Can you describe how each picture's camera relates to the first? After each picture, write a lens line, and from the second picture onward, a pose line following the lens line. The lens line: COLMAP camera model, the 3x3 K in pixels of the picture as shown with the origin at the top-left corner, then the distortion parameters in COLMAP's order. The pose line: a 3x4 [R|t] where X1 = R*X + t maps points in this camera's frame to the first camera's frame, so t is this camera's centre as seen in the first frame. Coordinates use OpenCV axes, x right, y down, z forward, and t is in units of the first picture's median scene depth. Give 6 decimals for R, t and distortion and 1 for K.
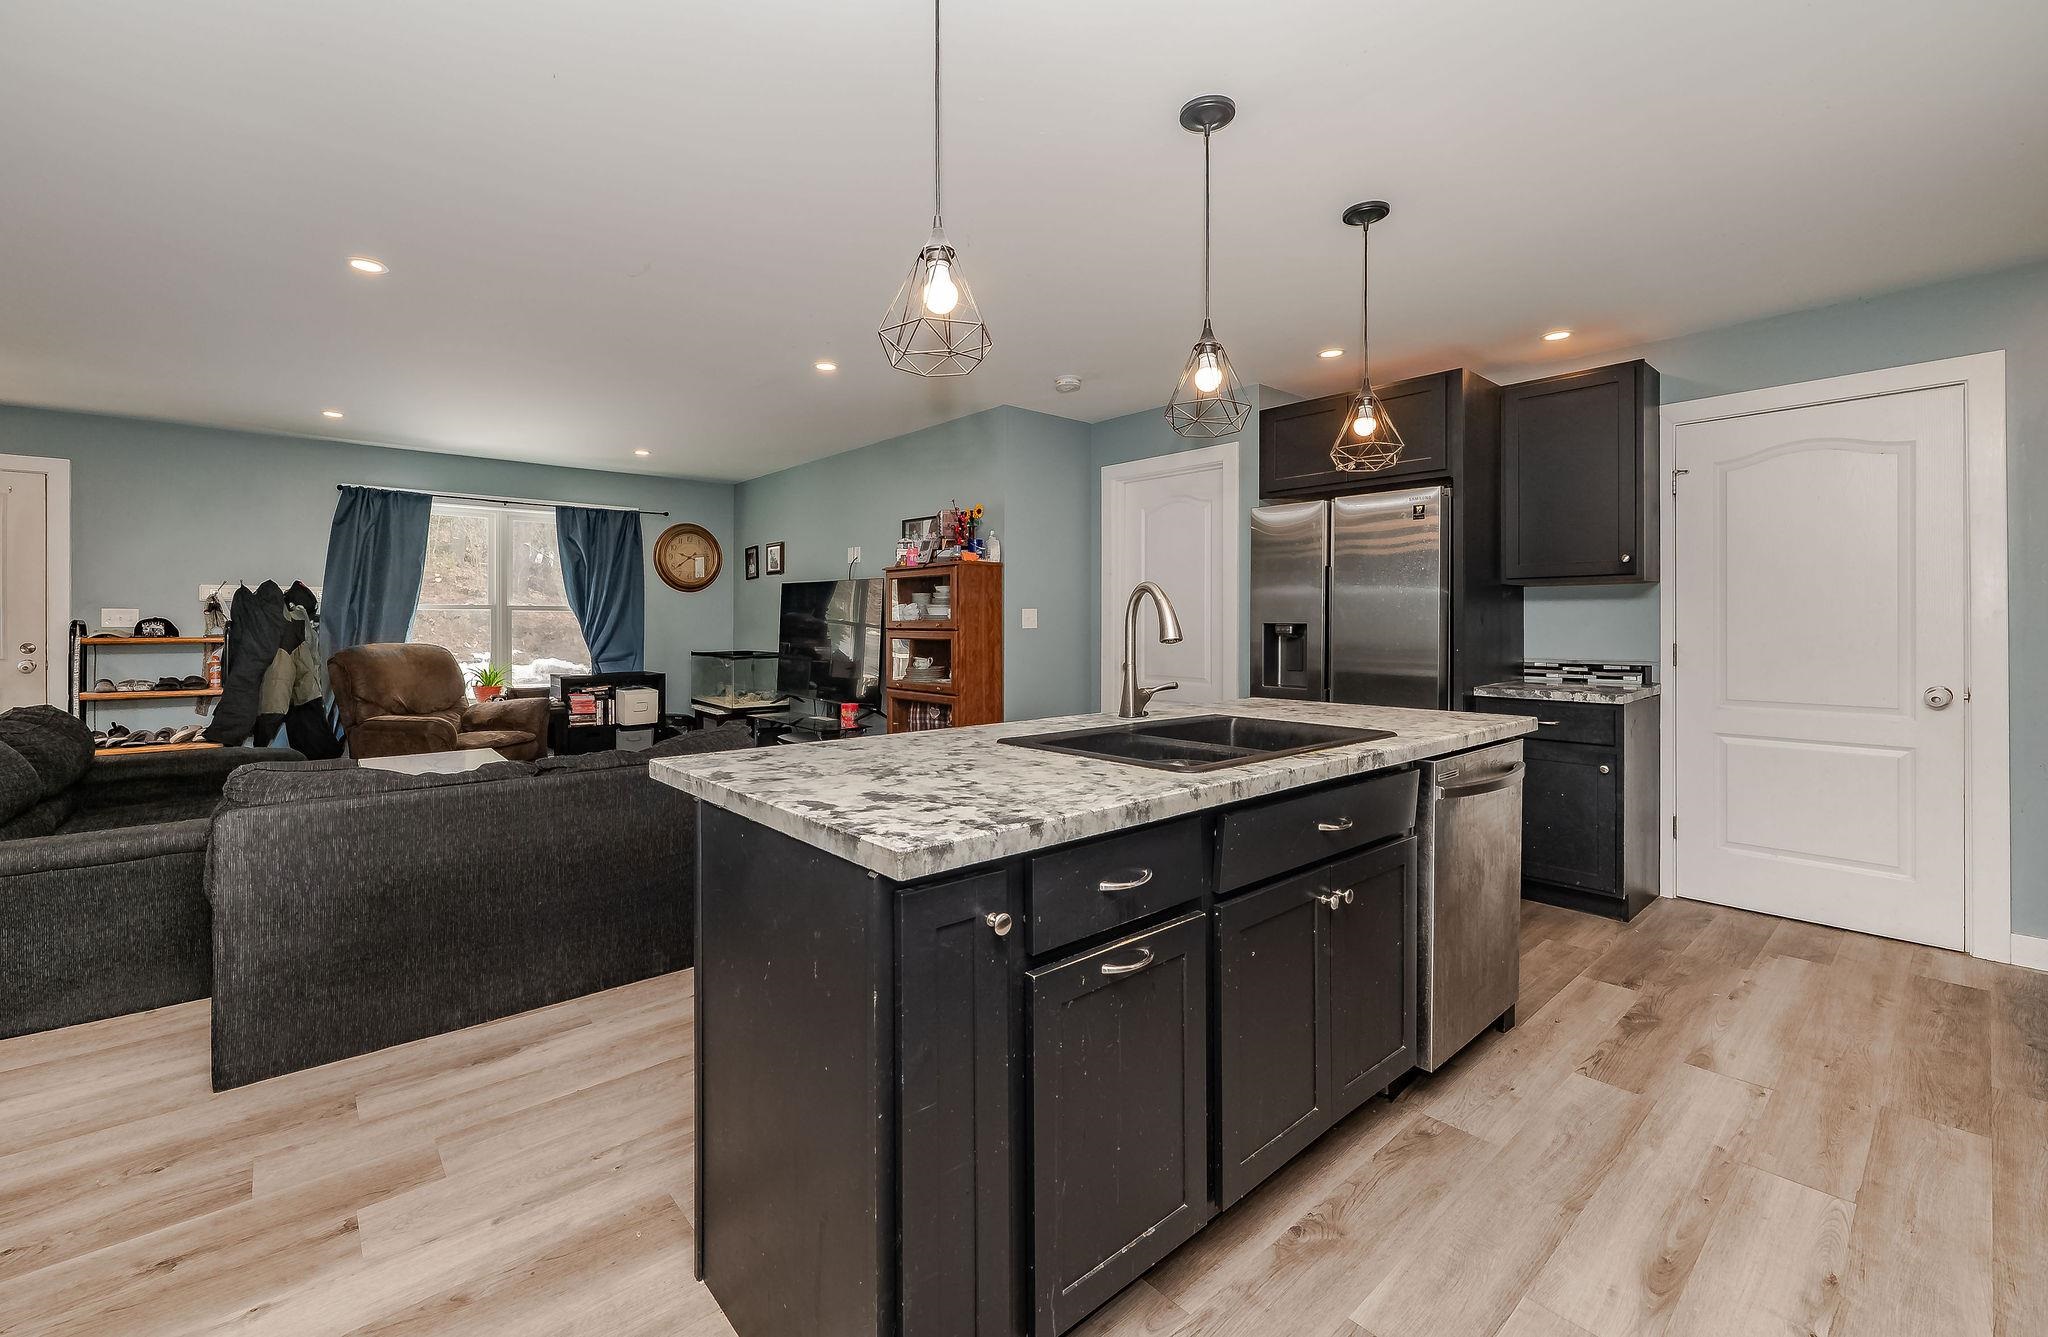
lens RADIAL K [[847.3, 0, 970.7], [0, 847.3, 617.7], [0, 0, 1]] dist [0.002527, -0.000047]
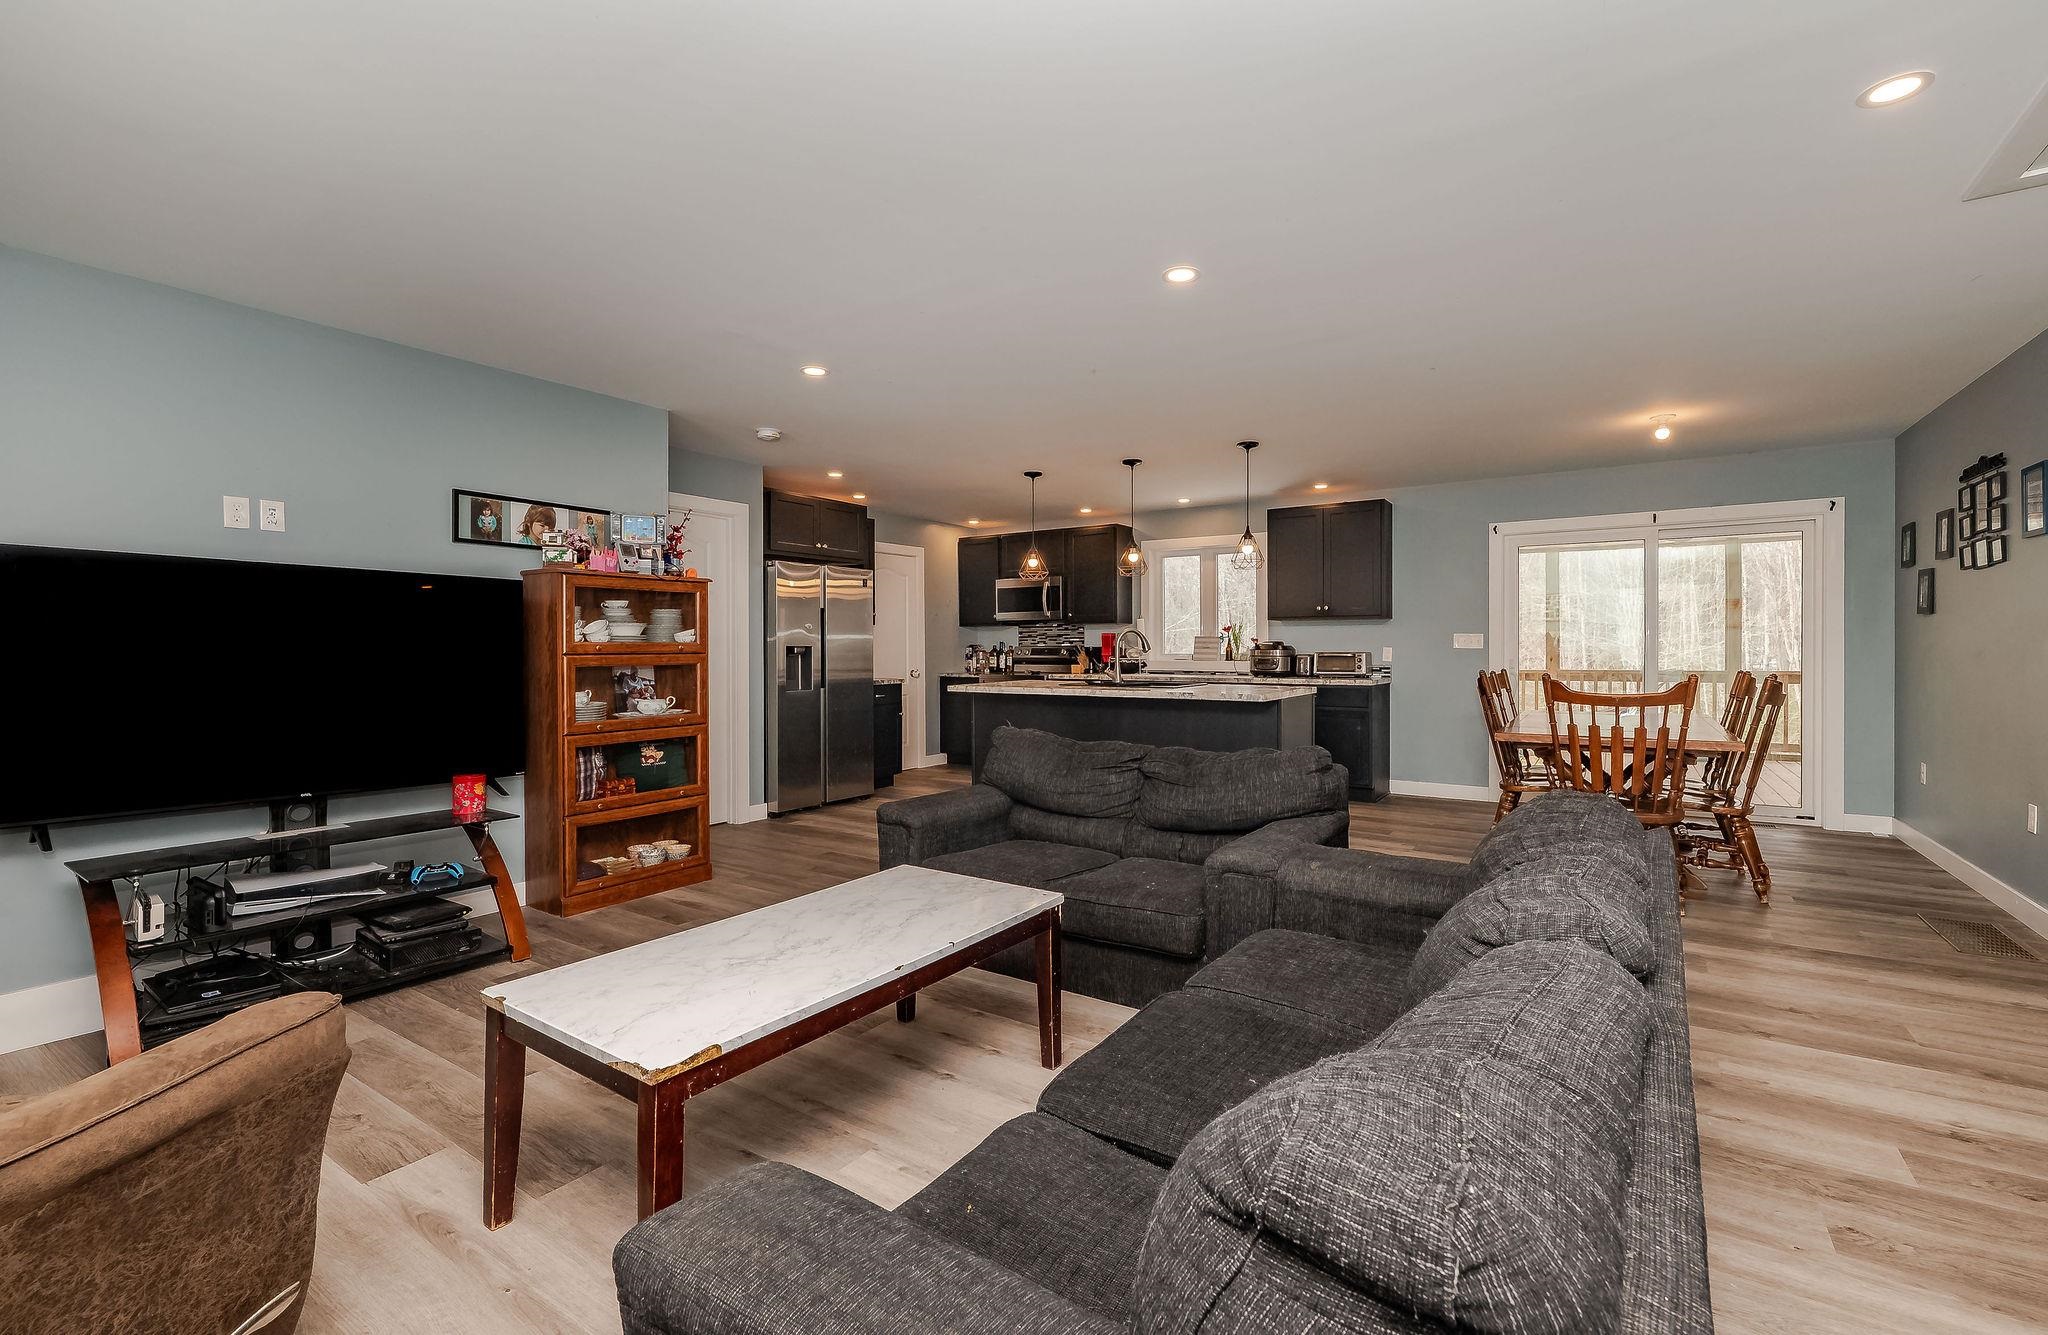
lens RADIAL K [[847.3, 0, 1048.9], [0, 847.3, 641.2], [0, 0, 1]] dist [0.002527, -0.000047]
pose [[-0.292371, 0.007110, 0.956279, -0.837796], [0.001018, 0.999974, -0.007124, 0.007510], [-0.956304, -0.001109, -0.292371, 0.755635]]
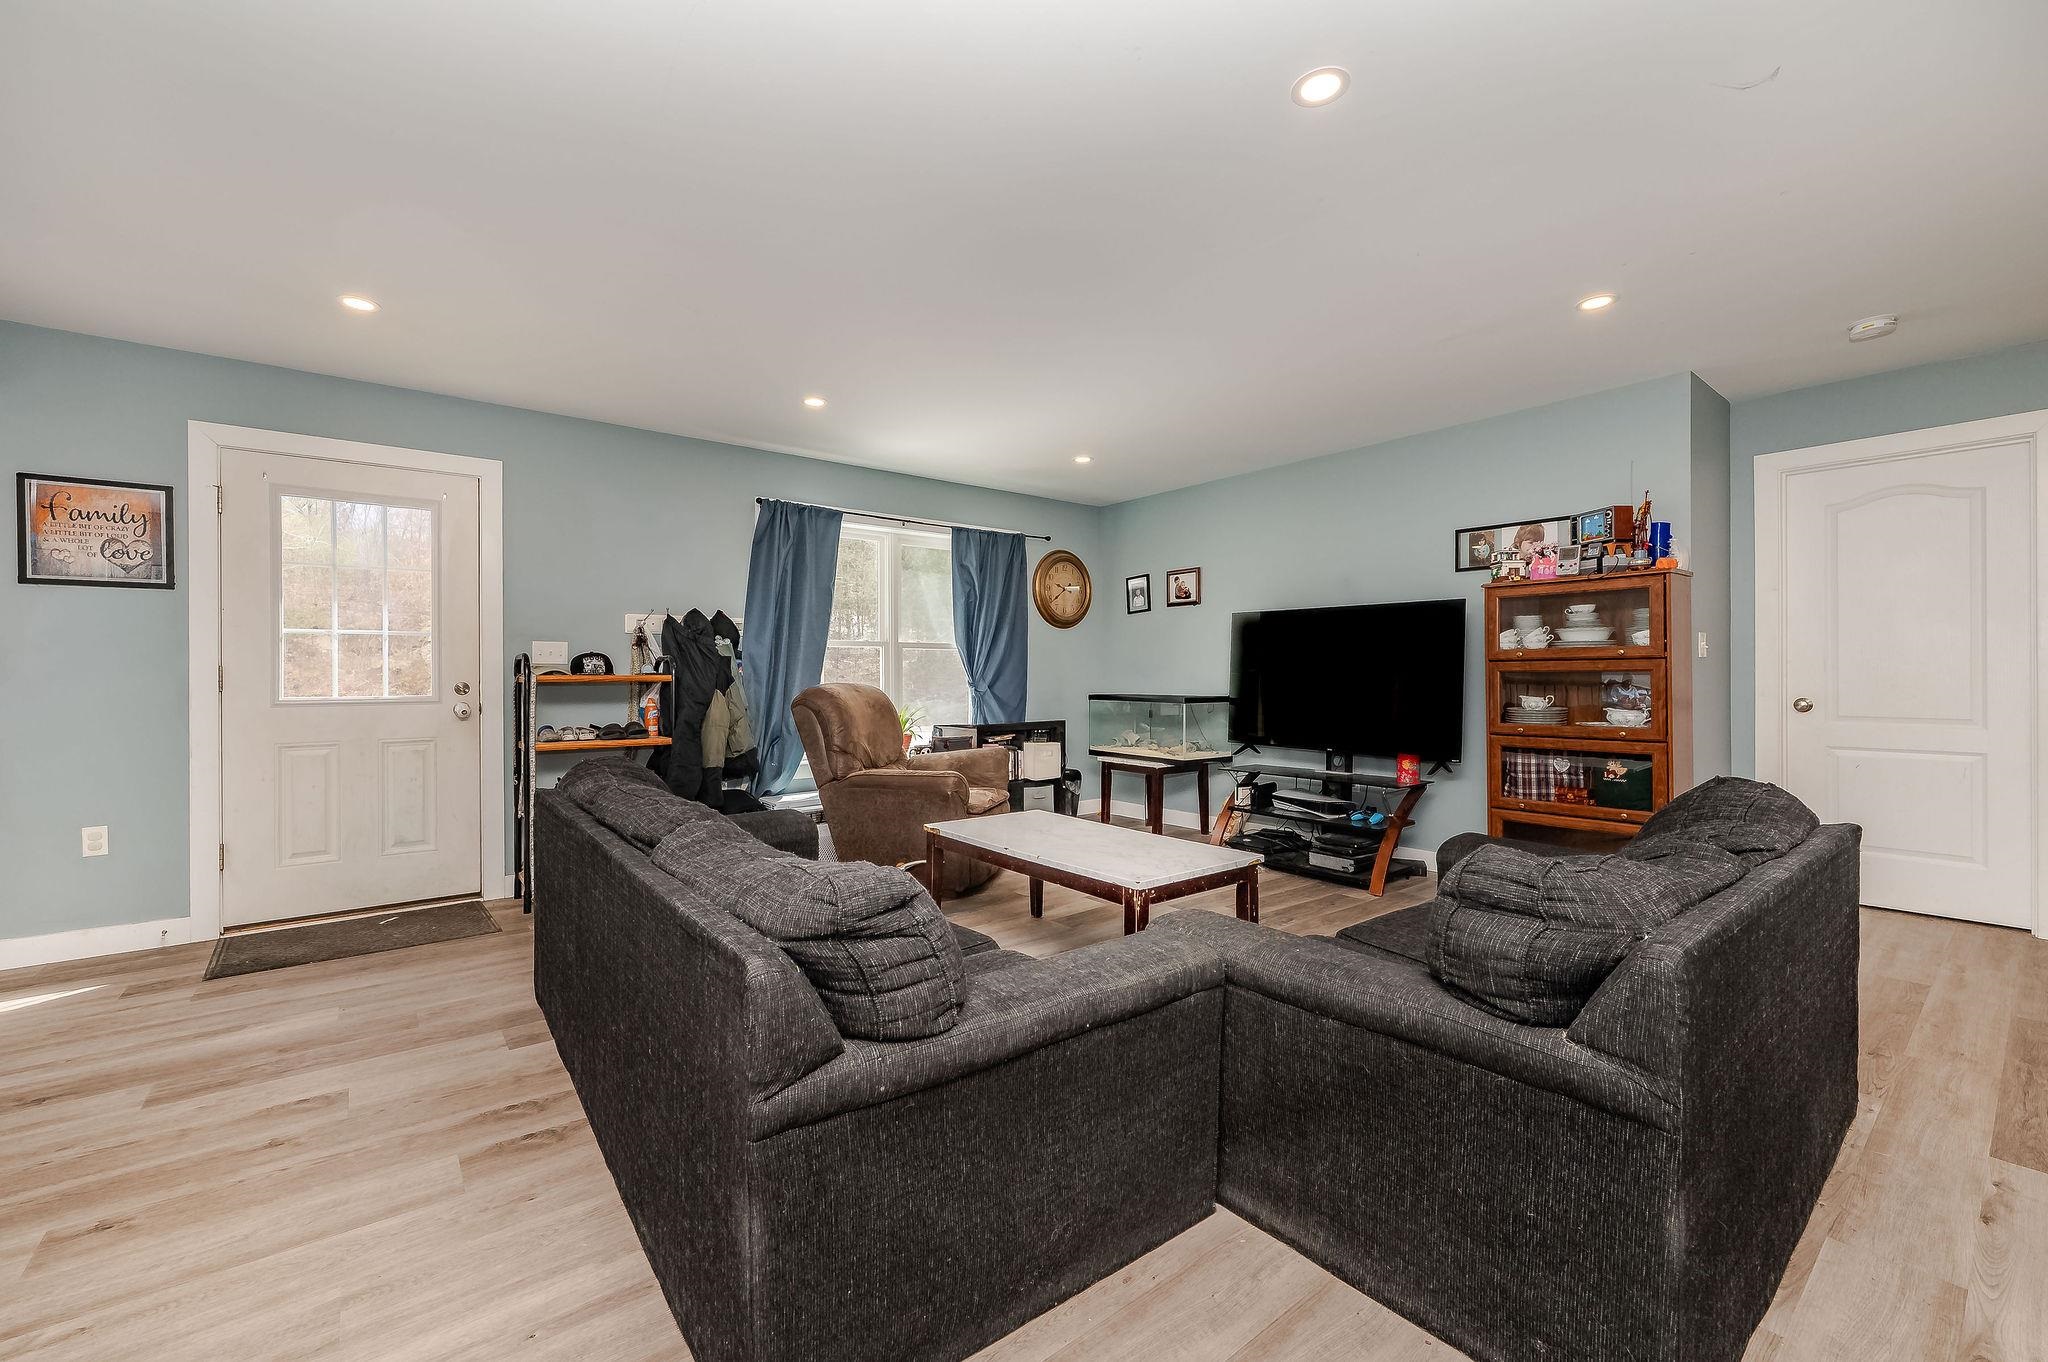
lens RADIAL K [[836.3, 0, 1003.1], [0, 836.3, 668.4], [0, 0, 1]] dist [-0.006540, 0.001405]
pose [[0.999644, -0.006294, -0.025927, -0.492564], [0.006110, 0.999956, -0.007144, 0.022283], [0.025971, 0.006983, 0.999638, 0.179896]]
